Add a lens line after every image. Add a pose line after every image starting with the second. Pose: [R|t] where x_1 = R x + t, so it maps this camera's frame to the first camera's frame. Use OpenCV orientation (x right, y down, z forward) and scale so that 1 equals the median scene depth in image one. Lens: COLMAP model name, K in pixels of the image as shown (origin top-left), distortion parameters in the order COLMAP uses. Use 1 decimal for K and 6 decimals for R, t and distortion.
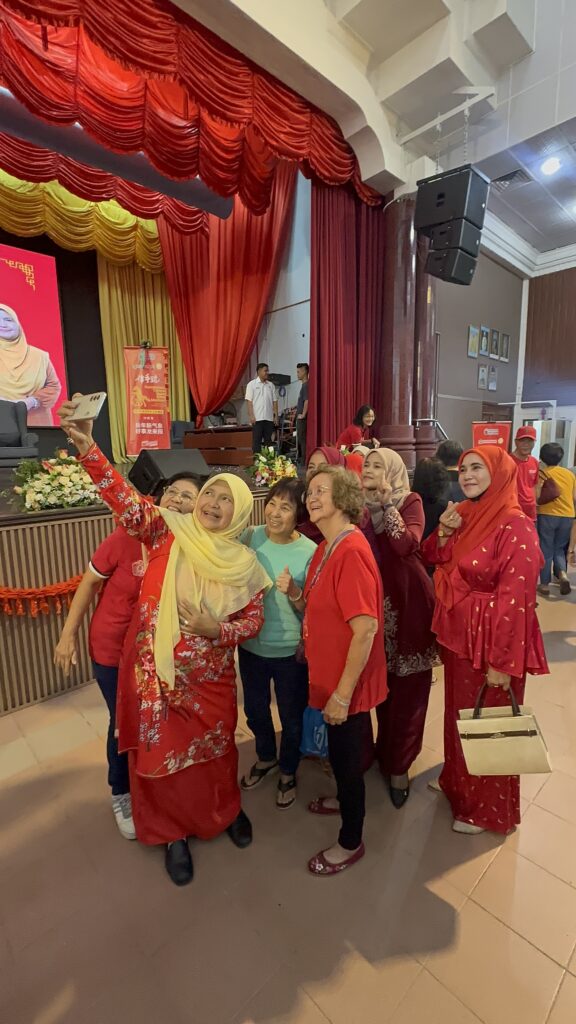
lens RADIAL K [[454.8, 0, 285.6], [0, 454.8, 514.4], [0, 0, 1]] dist [0.005177, 0.000274]
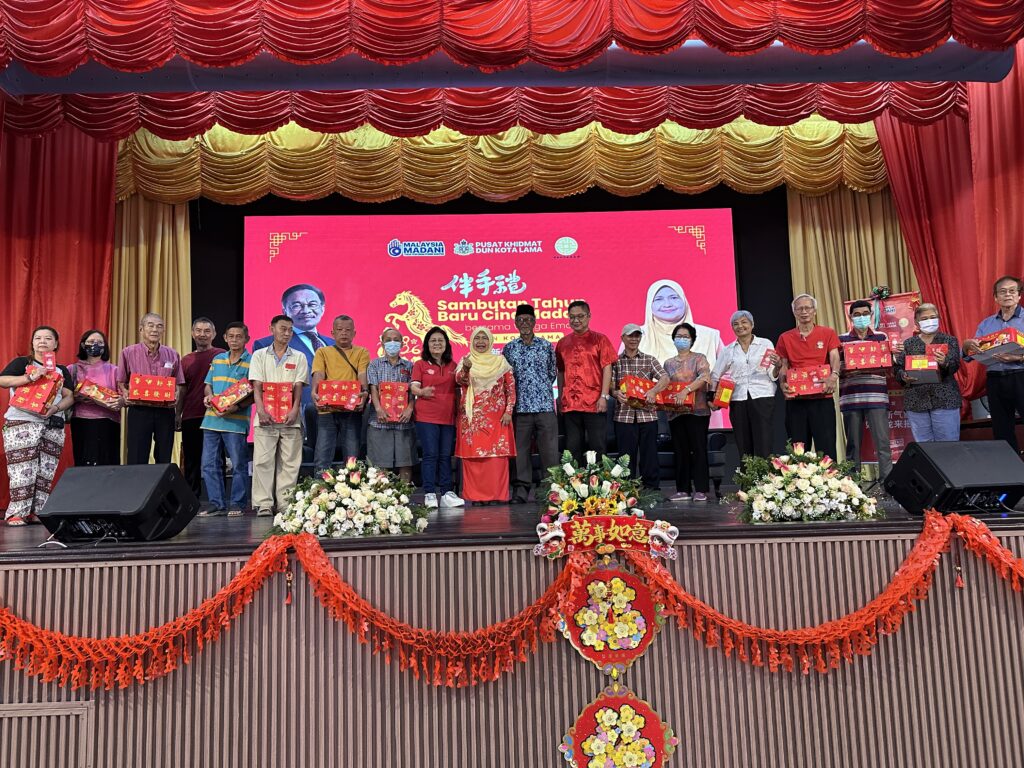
lens RADIAL K [[725.6, 0, 506.6], [0, 725.6, 395.2], [0, 0, 1]] dist [0.029405, -0.034122]
pose [[0.753453, -0.078995, -0.652739, -0.027759], [-0.080449, 0.974221, -0.210763, 0.024228], [0.652561, 0.211313, 0.727675, -0.059614]]
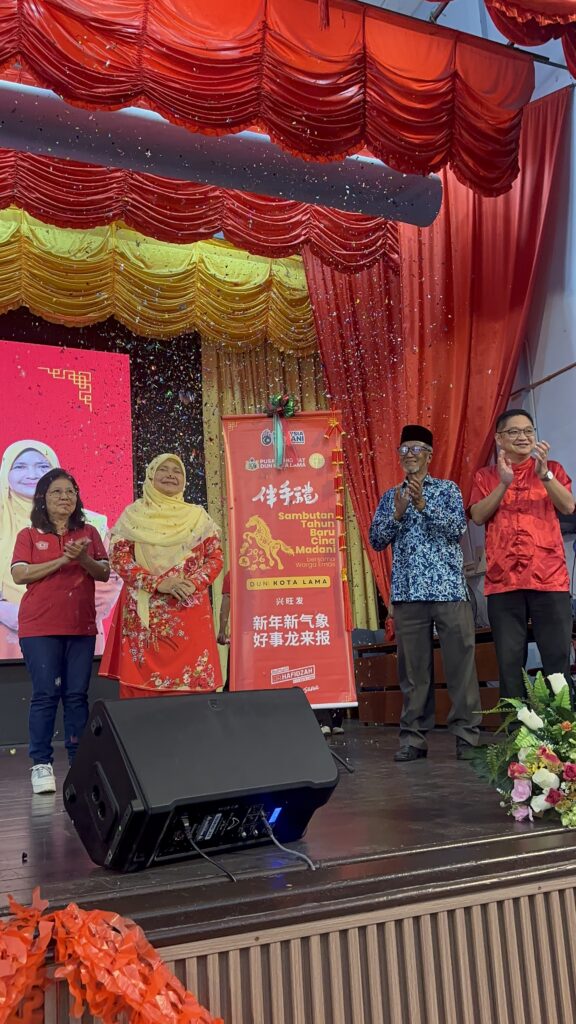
lens RADIAL K [[855.5, 0, 275.1], [0, 855.5, 531.8], [0, 0, 1]] dist [0.032461, -0.034269]
pose [[0.936021, -0.096952, -0.338325, -0.003560], [-0.015729, 0.948823, -0.315417, -0.030810], [0.351591, 0.300559, 0.886593, 0.219172]]
